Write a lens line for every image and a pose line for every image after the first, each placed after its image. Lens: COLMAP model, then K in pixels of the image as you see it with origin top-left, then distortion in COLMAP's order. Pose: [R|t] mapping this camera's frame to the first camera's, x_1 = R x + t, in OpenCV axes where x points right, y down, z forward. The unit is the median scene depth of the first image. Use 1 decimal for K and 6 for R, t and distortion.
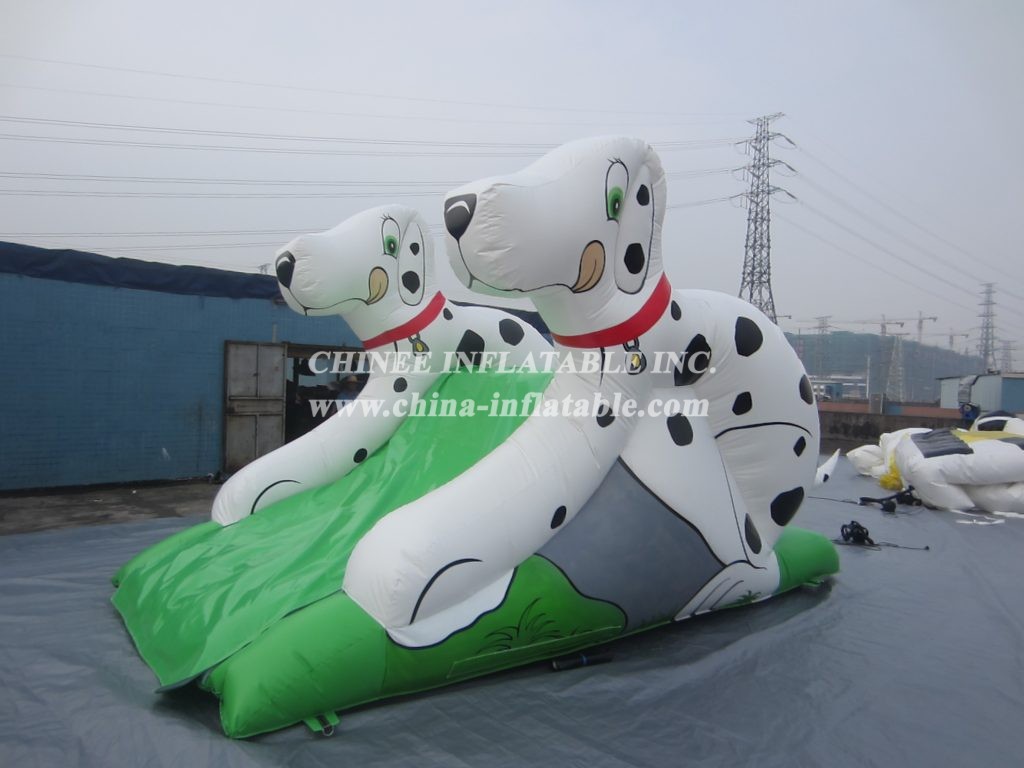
lens RADIAL K [[708.8, 0, 512.0], [0, 708.8, 384.0], [0, 0, 1]] dist [-0.007666, -0.002722]
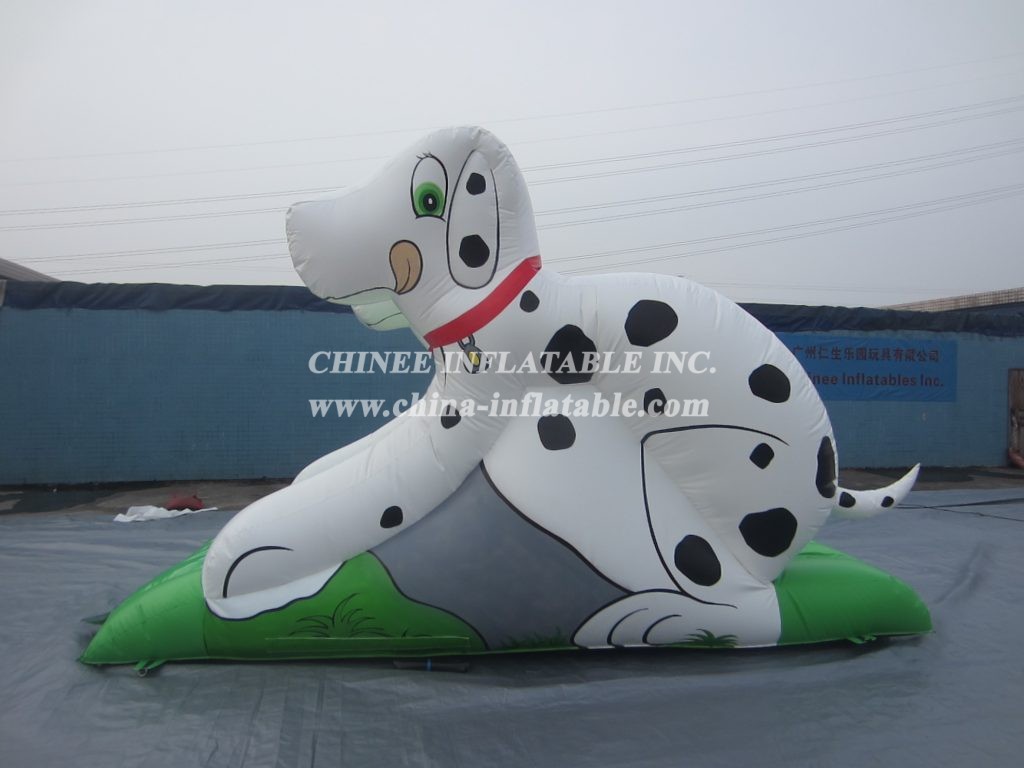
lens RADIAL K [[737.7, 0, 511.7], [0, 737.7, 378.7], [0, 0, 1]] dist [-0.004302, -0.000918]
pose [[0.846631, -0.028394, -0.531422, 0.742605], [0.024050, 0.999597, -0.015094, 0.009936], [0.531637, -0.000002, 0.846973, 0.191481]]
